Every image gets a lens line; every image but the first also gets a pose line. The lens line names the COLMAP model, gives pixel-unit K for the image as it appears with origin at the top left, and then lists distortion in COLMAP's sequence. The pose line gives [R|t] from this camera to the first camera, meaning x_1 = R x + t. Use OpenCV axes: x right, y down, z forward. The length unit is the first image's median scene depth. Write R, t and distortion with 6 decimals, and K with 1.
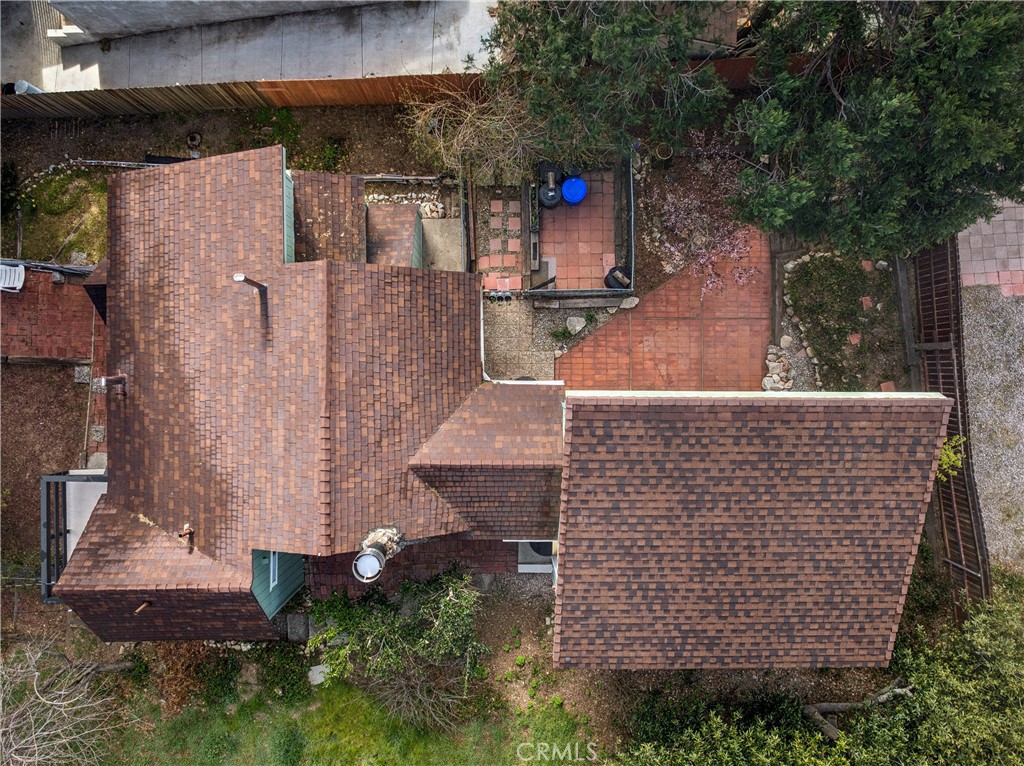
lens RADIAL K [[736.7, 0, 511.0], [0, 736.7, 360.3], [0, 0, 1]] dist [-0.035974, 0.021390]
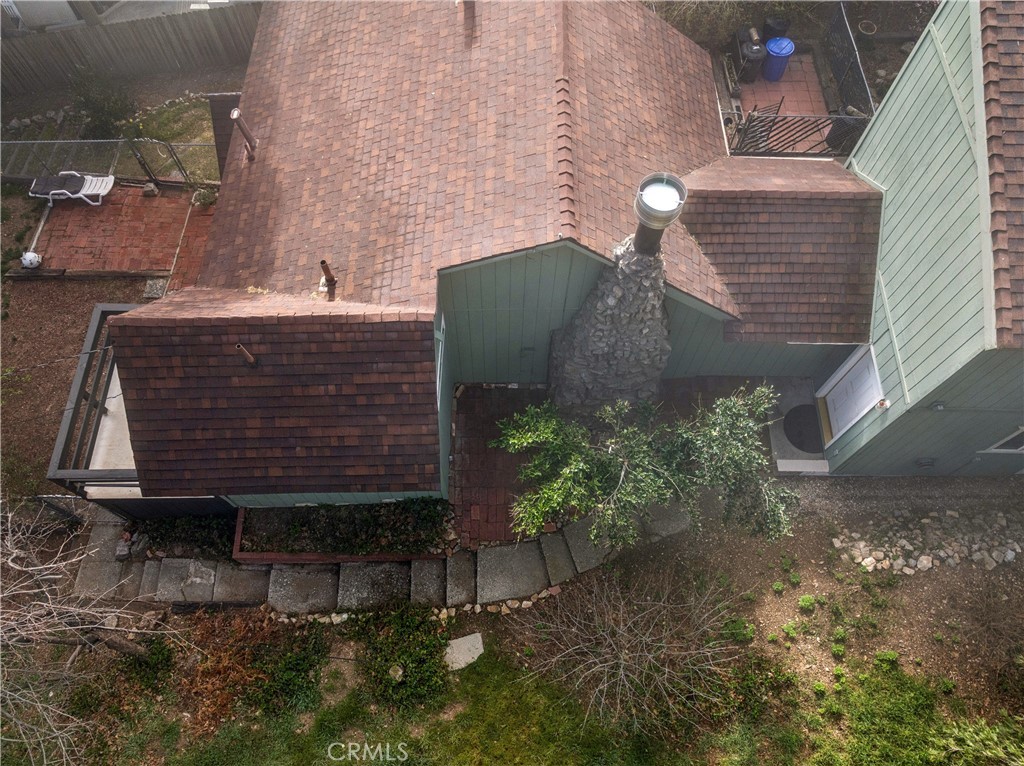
lens RADIAL K [[736.7, 0, 511.4], [0, 736.7, 380.4], [0, 0, 1]] dist [-0.035974, 0.021390]
pose [[0.999923, 0.010977, 0.005873, -0.240269], [-0.007409, 0.903822, -0.427845, 0.510515], [-0.010004, 0.427769, 0.903833, 0.379164]]
